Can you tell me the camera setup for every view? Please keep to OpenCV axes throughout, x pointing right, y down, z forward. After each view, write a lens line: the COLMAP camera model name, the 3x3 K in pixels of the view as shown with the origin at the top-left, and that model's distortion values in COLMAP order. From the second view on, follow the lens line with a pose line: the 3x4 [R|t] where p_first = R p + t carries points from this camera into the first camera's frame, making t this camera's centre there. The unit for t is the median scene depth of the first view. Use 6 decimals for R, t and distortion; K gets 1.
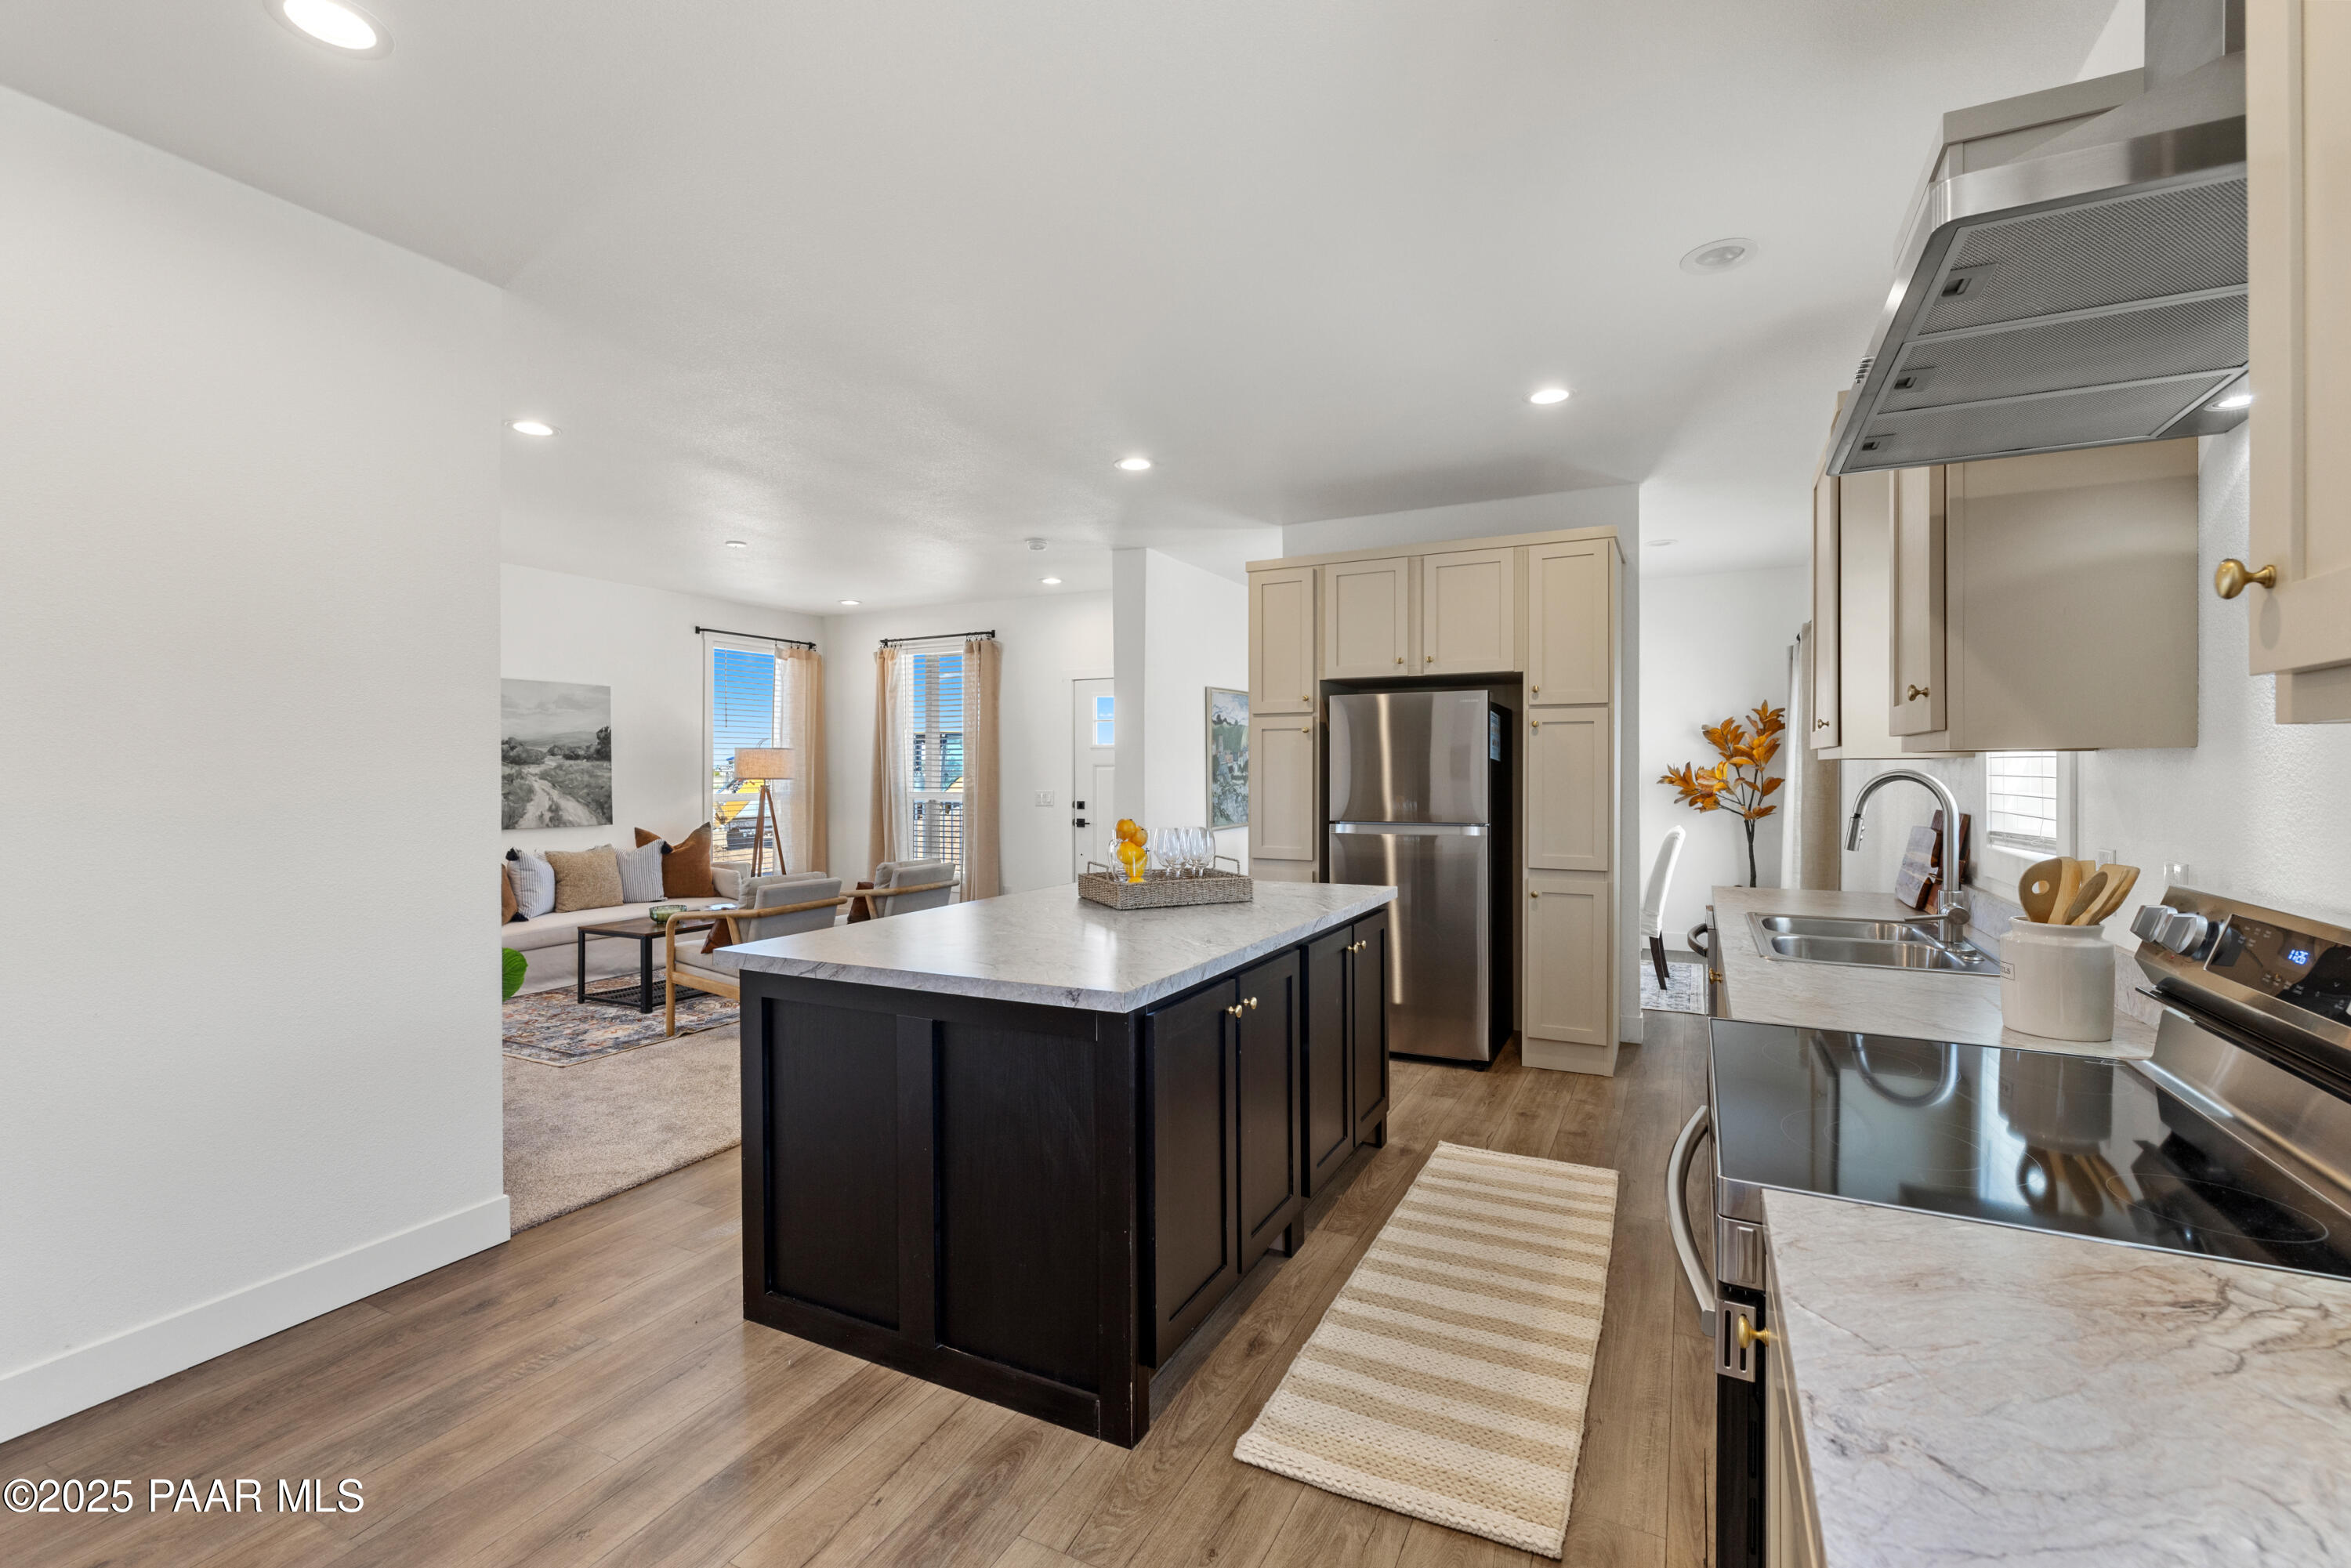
lens RADIAL K [[1031.5, 0, 1180.2], [0, 1031.5, 778.4], [0, 0, 1]] dist [-0.005430, 0.001465]
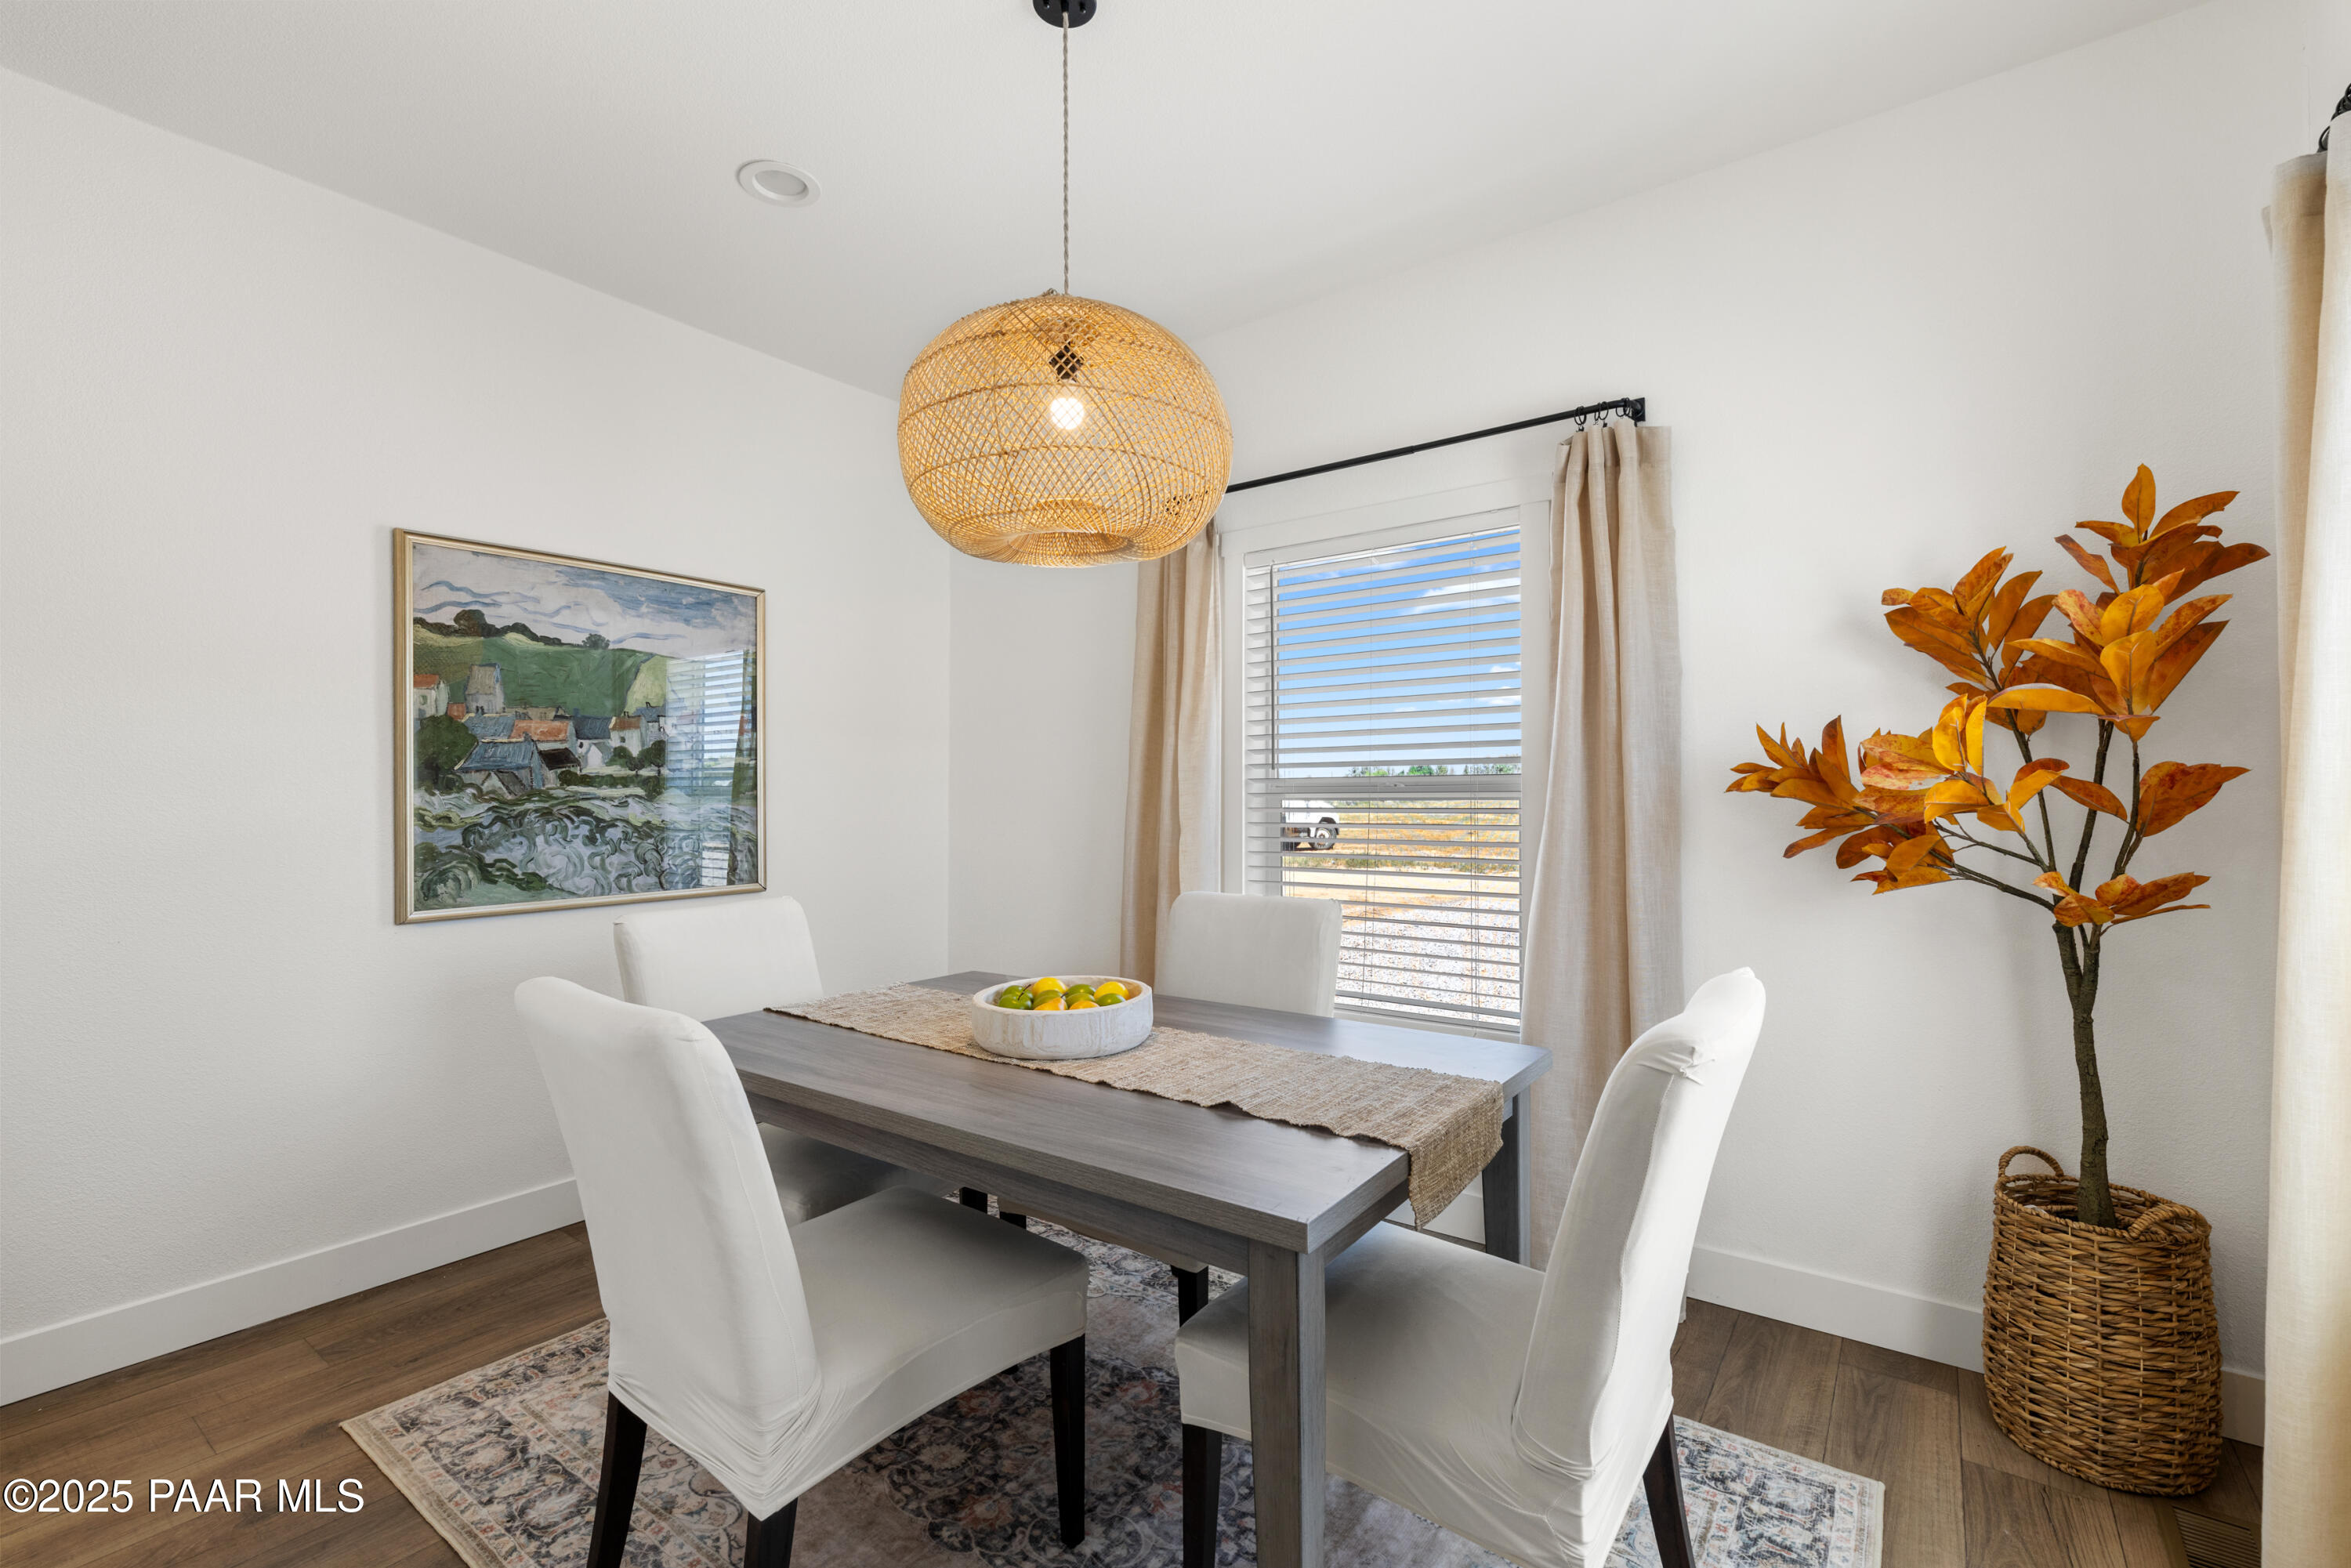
lens RADIAL K [[1031.5, 0, 1182.1], [0, 1031.5, 802.2], [0, 0, 1]] dist [-0.005430, 0.001465]
pose [[0.986718, -0.000181, -0.162442, 0.366236], [-0.001108, 0.999969, -0.007847, 0.011310], [0.162438, 0.007923, 0.986687, 0.696693]]
